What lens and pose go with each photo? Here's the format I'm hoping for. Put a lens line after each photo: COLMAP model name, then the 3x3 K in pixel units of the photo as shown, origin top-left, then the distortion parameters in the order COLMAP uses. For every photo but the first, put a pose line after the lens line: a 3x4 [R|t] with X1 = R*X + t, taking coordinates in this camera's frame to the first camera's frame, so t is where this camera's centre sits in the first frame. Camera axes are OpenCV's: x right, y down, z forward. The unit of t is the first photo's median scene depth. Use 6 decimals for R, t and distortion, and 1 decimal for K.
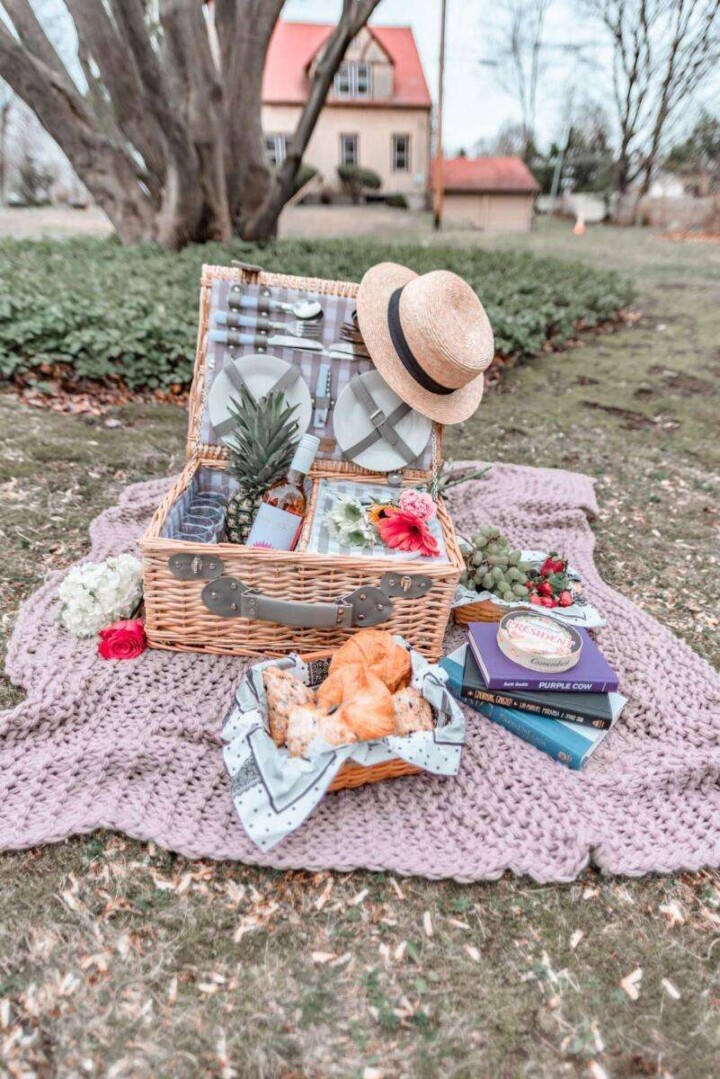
lens RADIAL K [[637.1, 0, 360.0], [0, 637.1, 539.5], [0, 0, 1]] dist [0.001842, -0.000891]
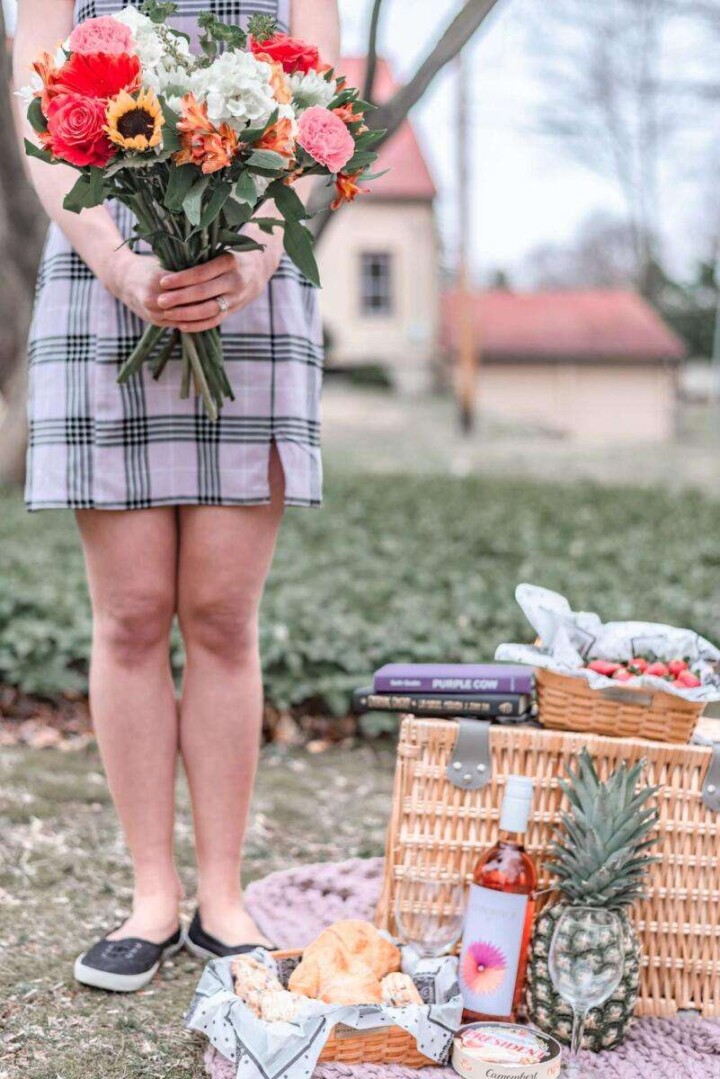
lens RADIAL K [[1667.7, 0, 360.0], [0, 1667.7, 539.5], [0, 0, 1]] dist [0.007962, 0.044515]
pose [[0.998489, -0.002607, 0.054888, -0.325757], [0.023130, 0.926014, -0.376780, 0.331233], [-0.049845, 0.377481, 0.924675, -0.829611]]
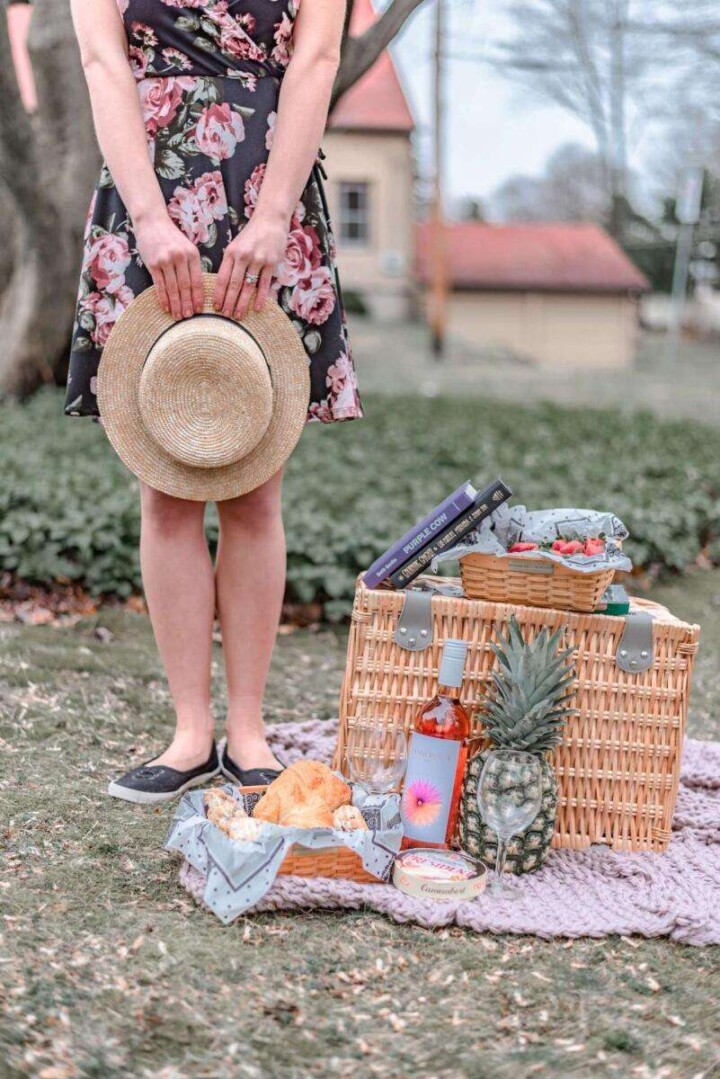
lens RADIAL K [[1593.3, 0, 360.0], [0, 1593.3, 539.5], [0, 0, 1]] dist [0.006950, -0.016653]
pose [[0.997480, 0.008182, 0.070473, -0.317586], [0.015597, 0.943734, -0.330336, 0.408362], [-0.069211, 0.330603, 0.941229, -0.940992]]
